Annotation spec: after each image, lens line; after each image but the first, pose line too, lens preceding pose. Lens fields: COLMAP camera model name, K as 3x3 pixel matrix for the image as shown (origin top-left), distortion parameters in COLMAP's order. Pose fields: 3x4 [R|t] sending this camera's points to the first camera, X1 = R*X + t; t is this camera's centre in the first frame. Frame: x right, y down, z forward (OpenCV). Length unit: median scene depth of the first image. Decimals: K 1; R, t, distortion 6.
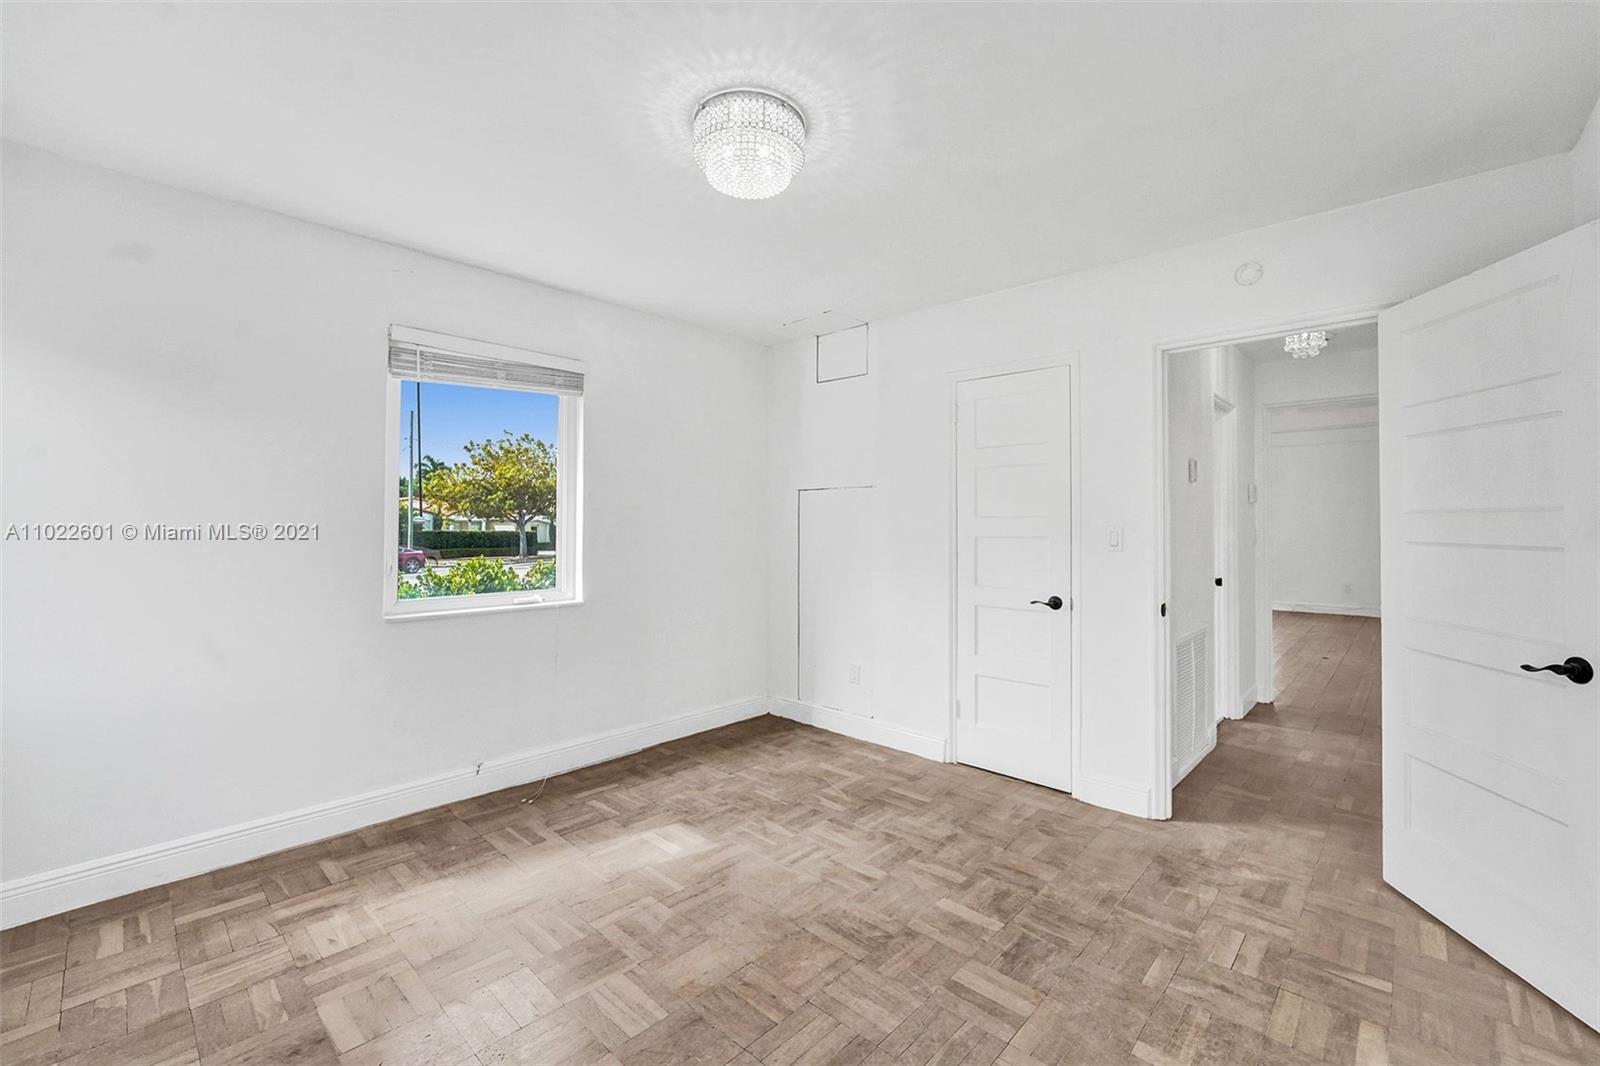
lens RADIAL K [[670.1, 0, 807.9], [0, 670.1, 520.2], [0, 0, 1]] dist [-0.012927, 0.003886]
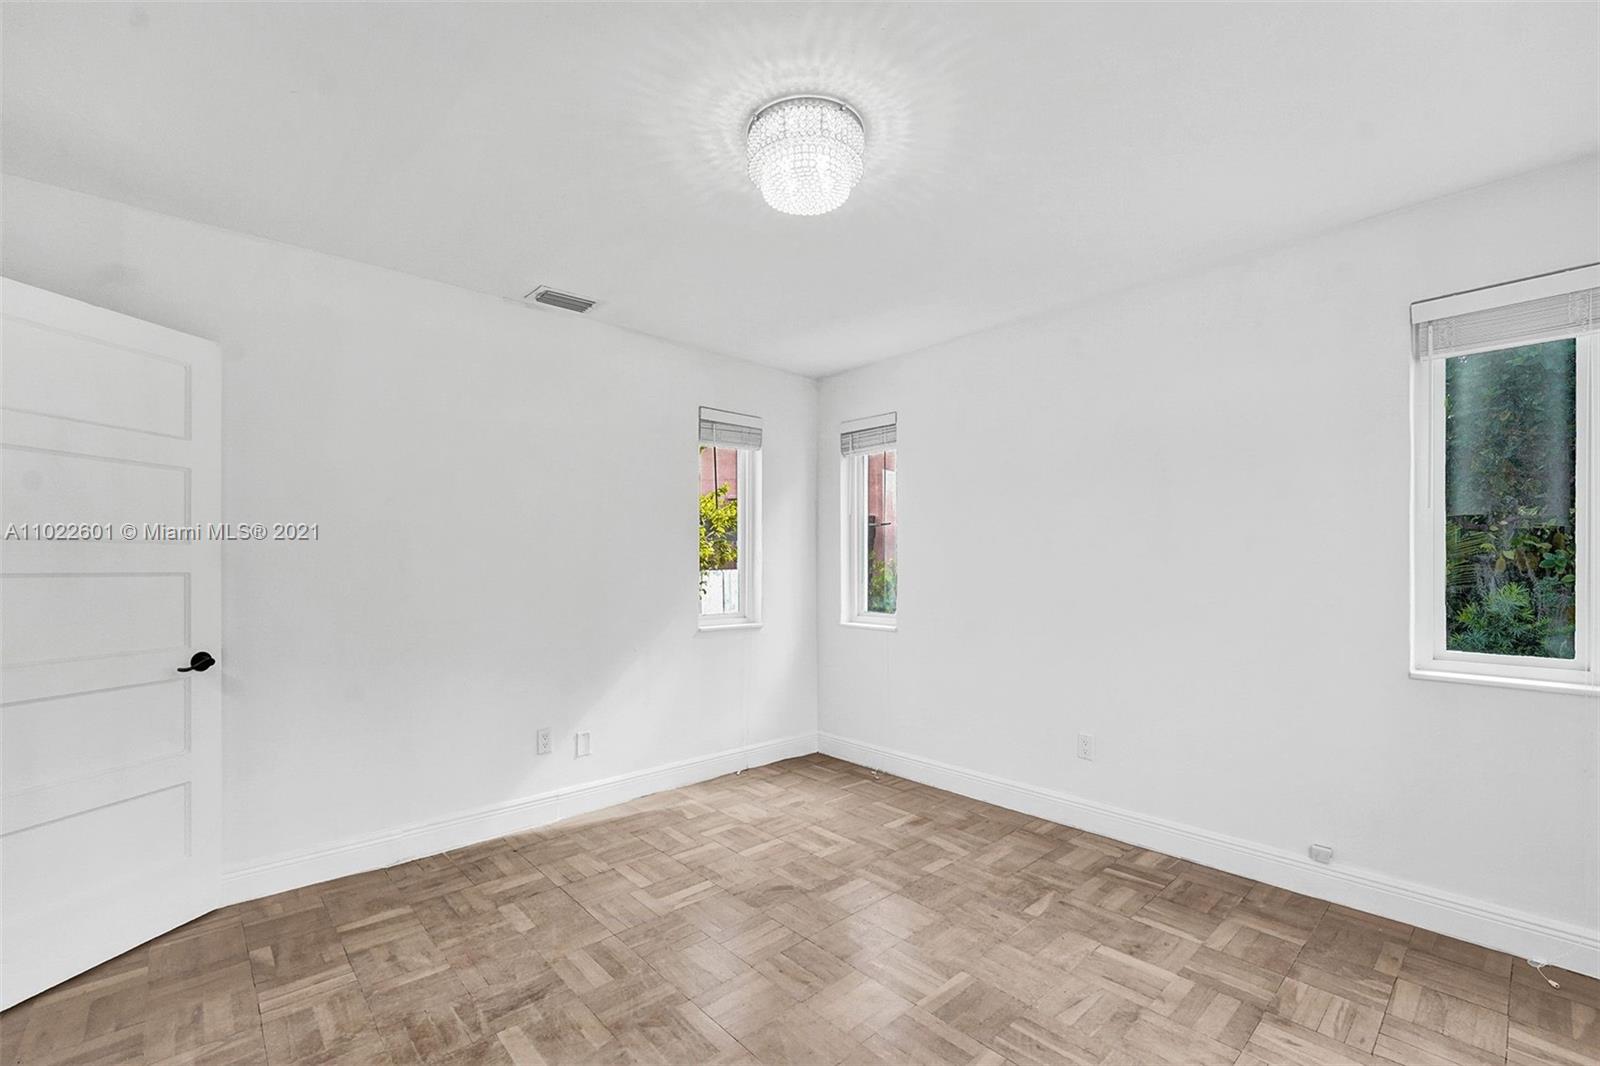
lens RADIAL K [[681.7, 0, 801.7], [0, 681.7, 559.4], [0, 0, 1]] dist [-0.001506, -0.000005]
pose [[-0.996168, -0.001020, 0.087453, -0.130477], [-0.002260, 0.999898, -0.014087, 0.021311], [-0.087430, -0.014231, -0.996069, 1.511672]]
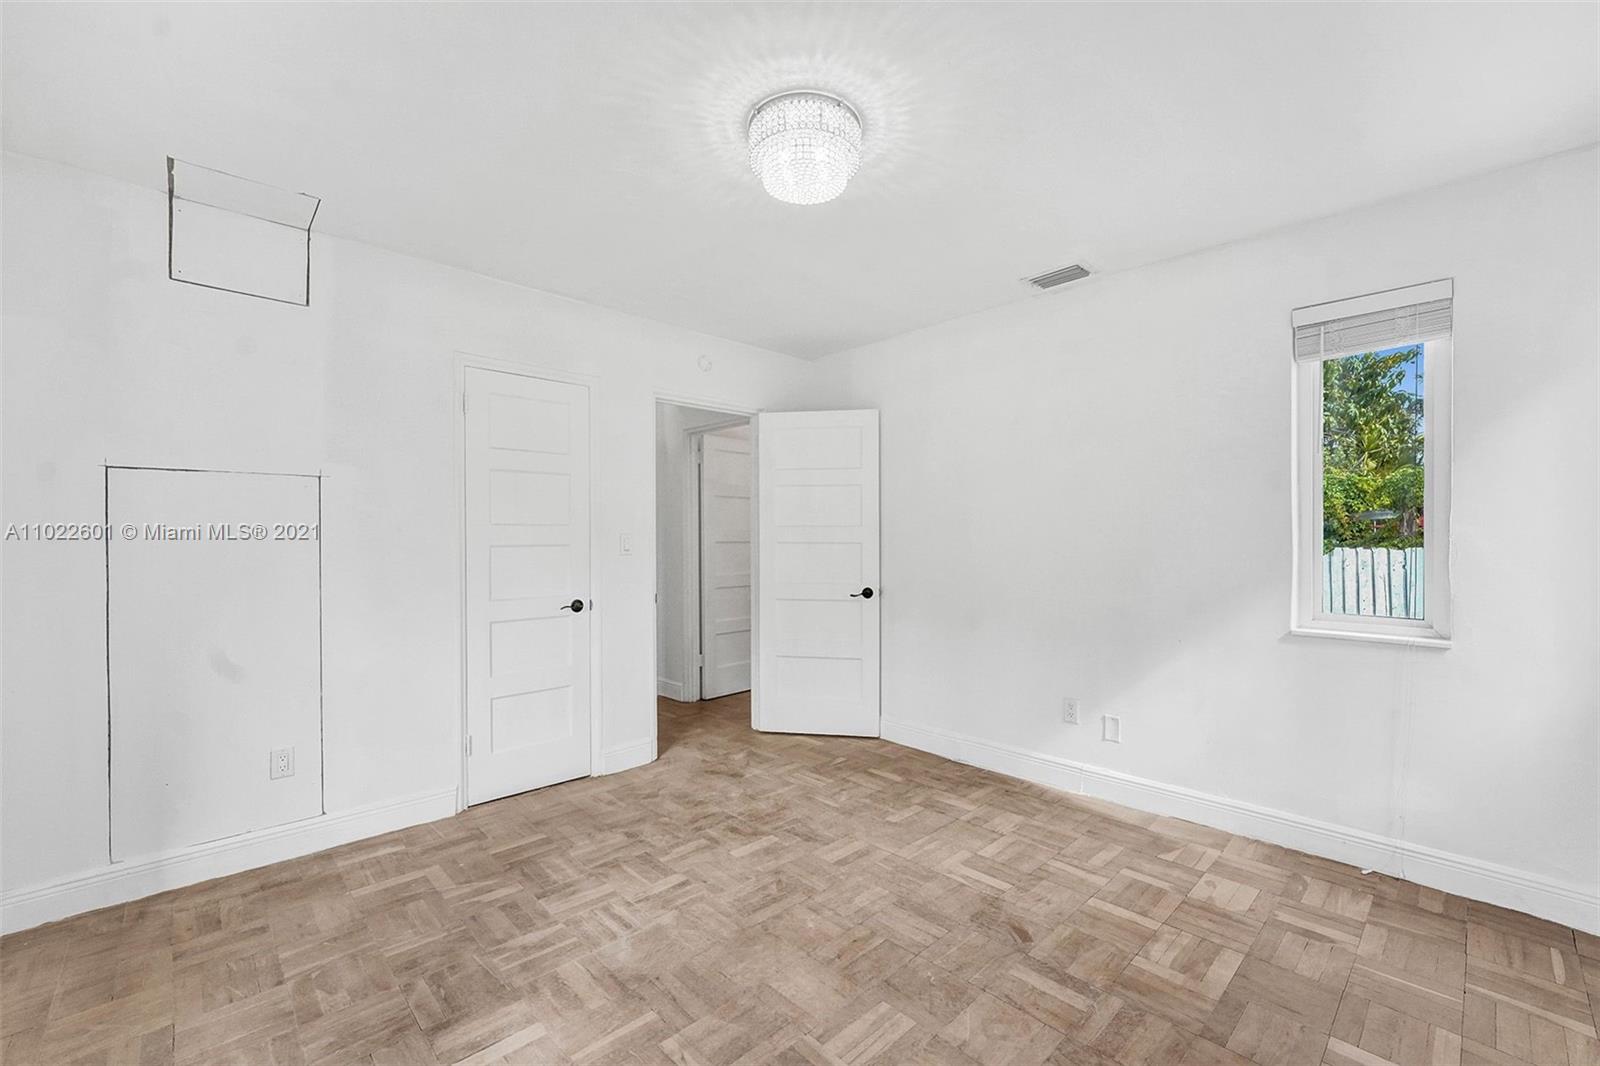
lens RADIAL K [[666.6, 0, 803.4], [0, 666.6, 535.2], [0, 0, 1]] dist [-0.013353, 0.005241]
pose [[0.059550, -0.001760, 0.998224, -0.838395], [-0.005202, 0.999984, 0.002074, 0.009163], [-0.998212, -0.005317, 0.059540, 0.715704]]
